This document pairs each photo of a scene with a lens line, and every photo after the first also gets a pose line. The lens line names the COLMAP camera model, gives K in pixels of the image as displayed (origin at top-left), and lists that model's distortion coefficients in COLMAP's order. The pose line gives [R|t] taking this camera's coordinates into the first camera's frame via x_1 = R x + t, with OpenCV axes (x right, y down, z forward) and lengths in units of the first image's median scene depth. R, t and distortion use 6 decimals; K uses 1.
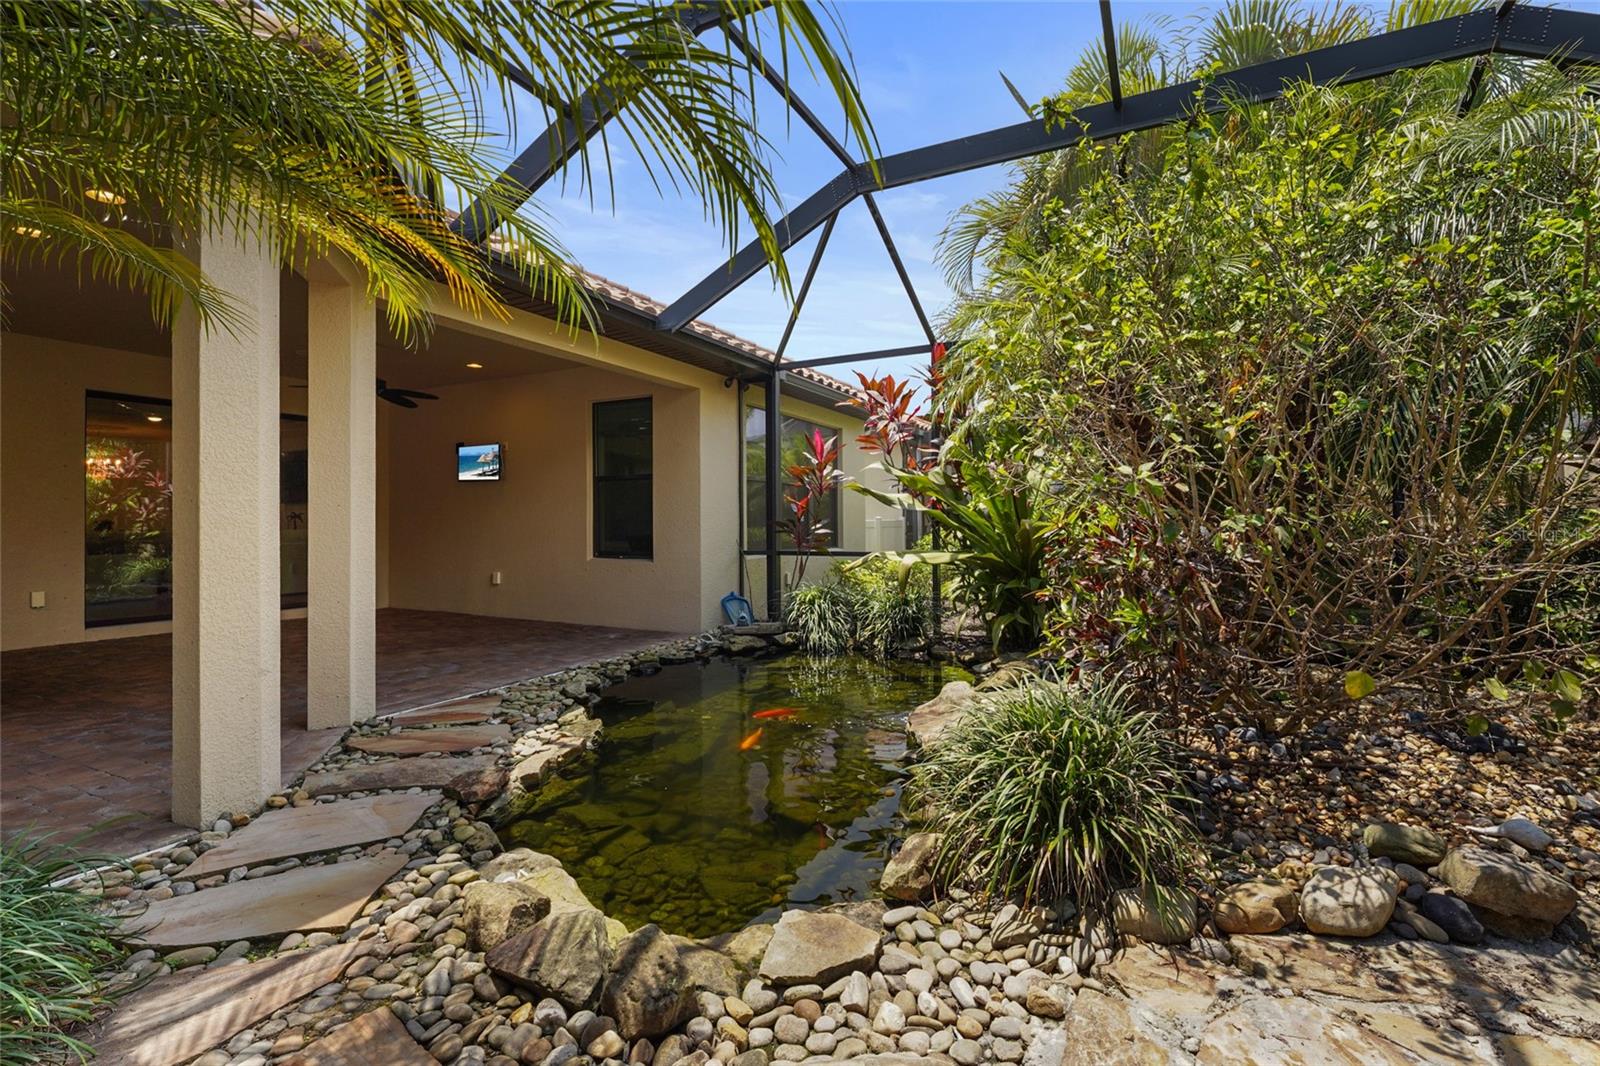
lens RADIAL K [[699.2, 0, 794.4], [0, 699.2, 526.9], [0, 0, 1]] dist [-0.003409, 0.000536]
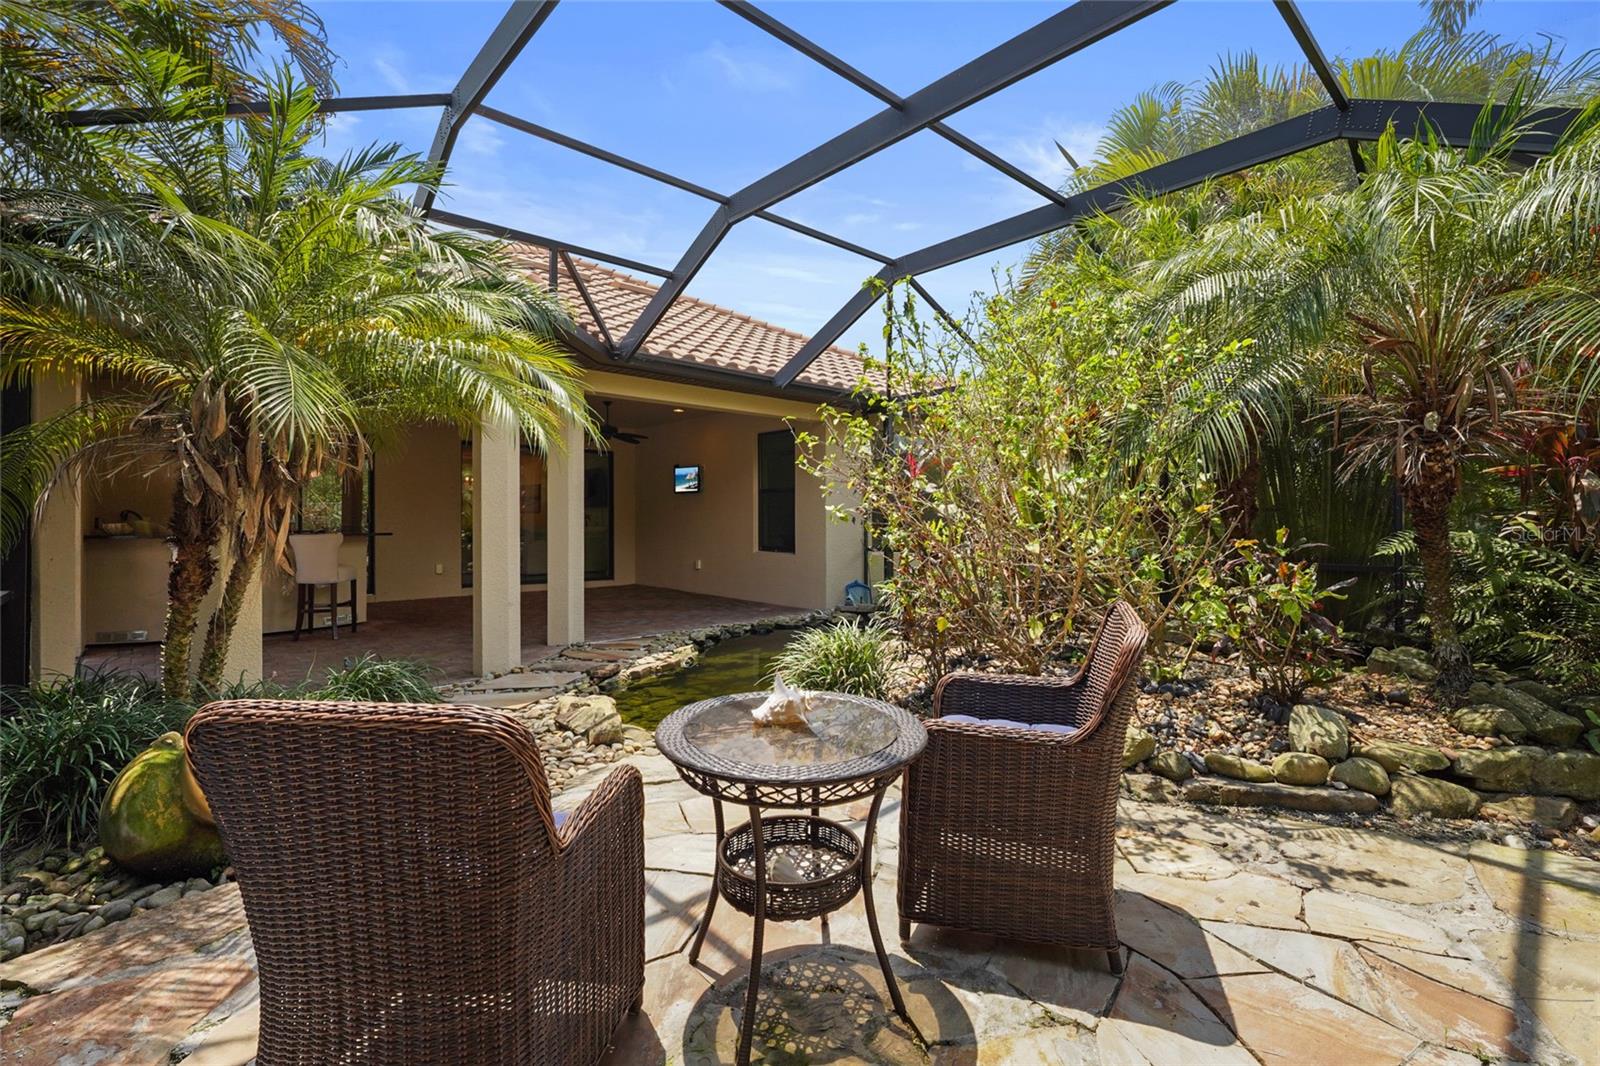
lens RADIAL K [[699.2, 0, 804.9], [0, 699.2, 529.2], [0, 0, 1]] dist [-0.003409, 0.000536]
pose [[0.933590, 0.009906, -0.358207, 0.316538], [-0.008028, 0.999945, 0.006731, -0.007820], [0.358254, -0.003409, 0.933618, -0.236585]]
